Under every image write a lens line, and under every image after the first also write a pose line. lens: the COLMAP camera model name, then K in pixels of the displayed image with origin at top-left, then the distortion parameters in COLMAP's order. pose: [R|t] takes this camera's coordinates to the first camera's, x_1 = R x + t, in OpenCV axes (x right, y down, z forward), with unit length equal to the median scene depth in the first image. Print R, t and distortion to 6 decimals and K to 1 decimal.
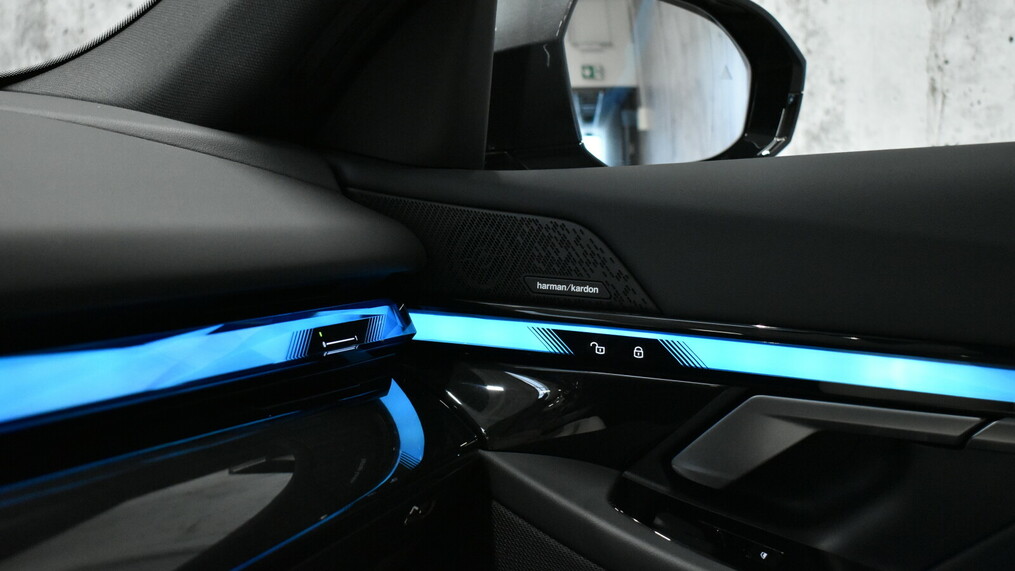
lens RADIAL K [[1375.2, 0, 507.3], [0, 1375.2, 285.6], [0, 0, 1]] dist [-0.025561, 0.000000]
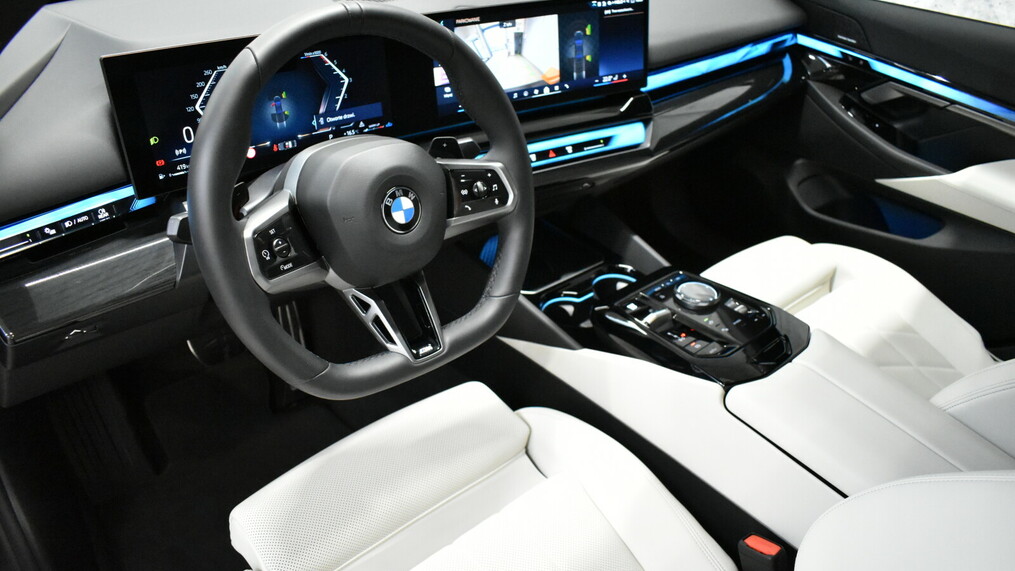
lens RADIAL K [[807.4, 0, 508.1], [0, 807.4, 286.2], [0, 0, 1]] dist [0.001077, -0.000694]
pose [[0.944251, 0.255781, -0.207282, -0.184011], [-0.132357, 0.871410, 0.472362, -0.308358], [0.301449, -0.418593, 0.856684, -1.289883]]
